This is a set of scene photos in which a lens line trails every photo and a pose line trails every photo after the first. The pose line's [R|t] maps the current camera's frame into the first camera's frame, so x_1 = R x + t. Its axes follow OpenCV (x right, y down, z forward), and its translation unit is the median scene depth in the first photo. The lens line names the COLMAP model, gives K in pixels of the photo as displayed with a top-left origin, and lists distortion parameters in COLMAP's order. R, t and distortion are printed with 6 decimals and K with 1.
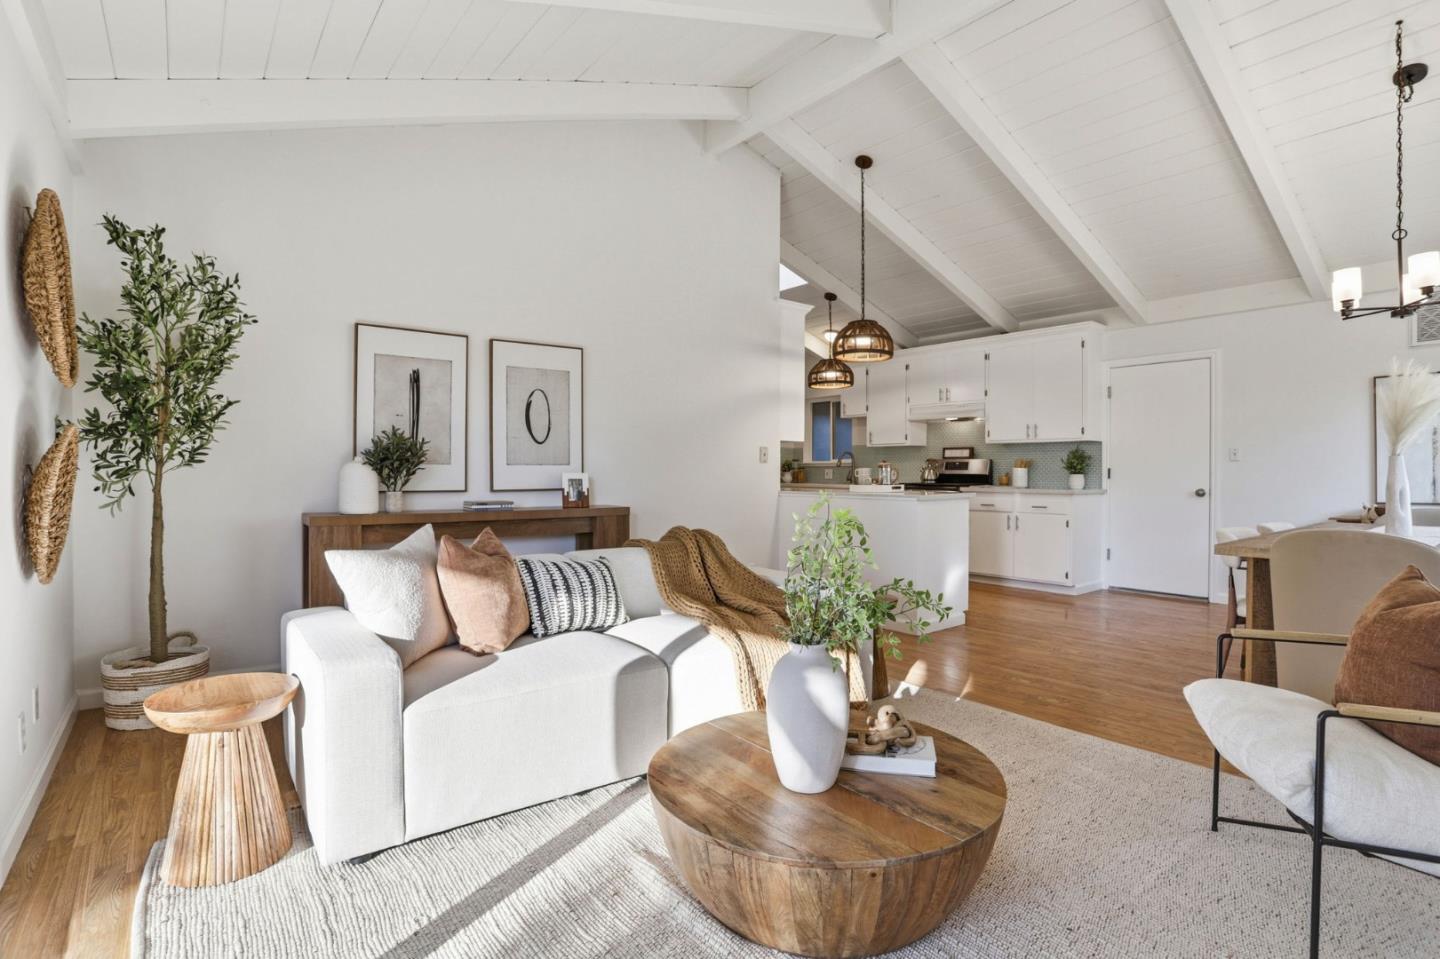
lens RADIAL K [[707.5, 0, 724.8], [0, 707.5, 474.7], [0, 0, 1]] dist [-0.076240, 0.032577]
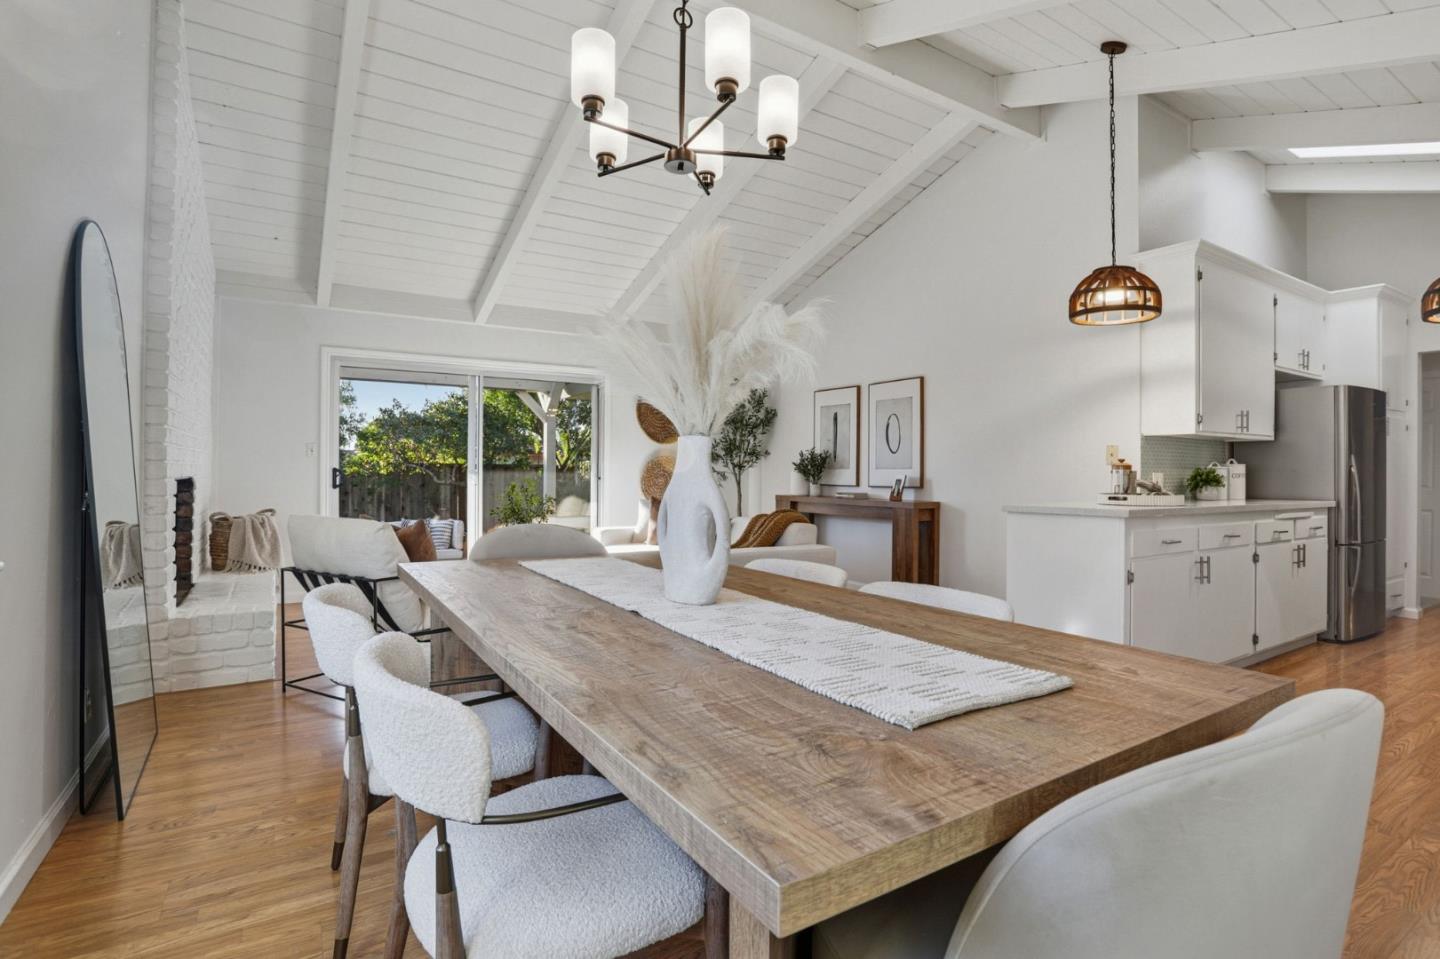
lens RADIAL K [[725.2, 0, 718.9], [0, 725.2, 469.8], [0, 0, 1]] dist [-0.026874, 0.000410]
pose [[-0.086377, -0.005281, -0.996248, 0.763656], [-0.012398, 0.999914, -0.004225, -0.000940], [0.996185, 0.011987, -0.086435, 0.504704]]
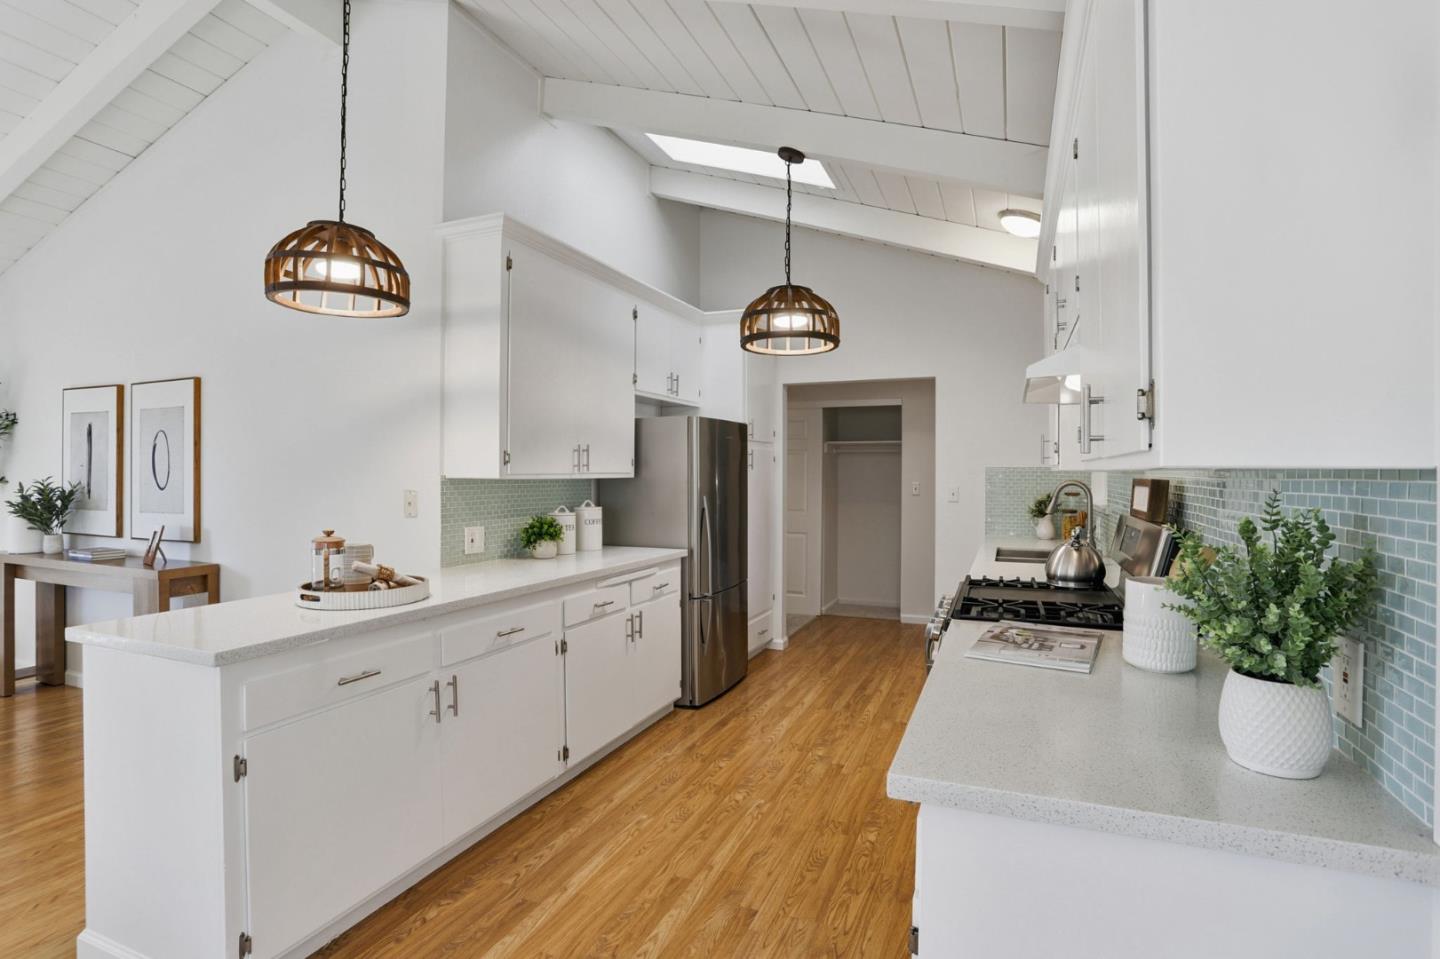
lens RADIAL K [[707.5, 0, 724.8], [0, 707.5, 474.7], [0, 0, 1]] dist [-0.076240, 0.032577]
pose [[0.493813, -0.000014, -0.869568, 0.559312], [-0.006330, 0.999973, -0.003611, -0.042558], [0.869545, 0.007288, 0.493799, 0.775018]]
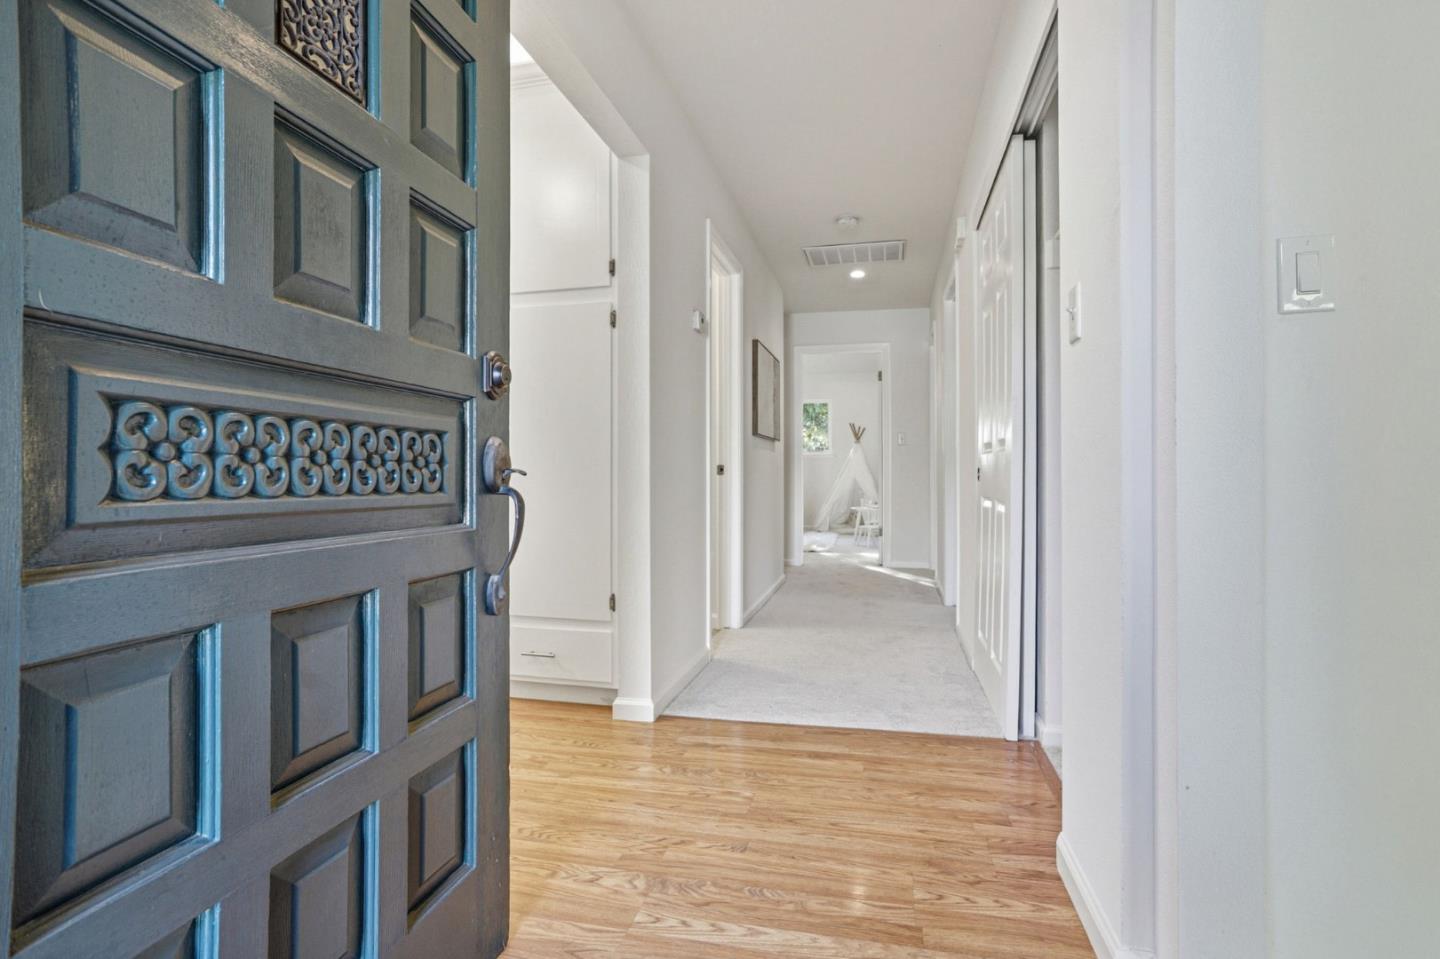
lens RADIAL K [[697.9, 0, 728.1], [0, 697.9, 476.0], [0, 0, 1]] dist [-0.049295, 0.029247]
pose [[-0.770553, 0.016634, -0.637159, 0.297064], [-0.004623, 0.999487, 0.031684, 0.017978], [0.637359, 0.027360, -0.770081, 1.279397]]
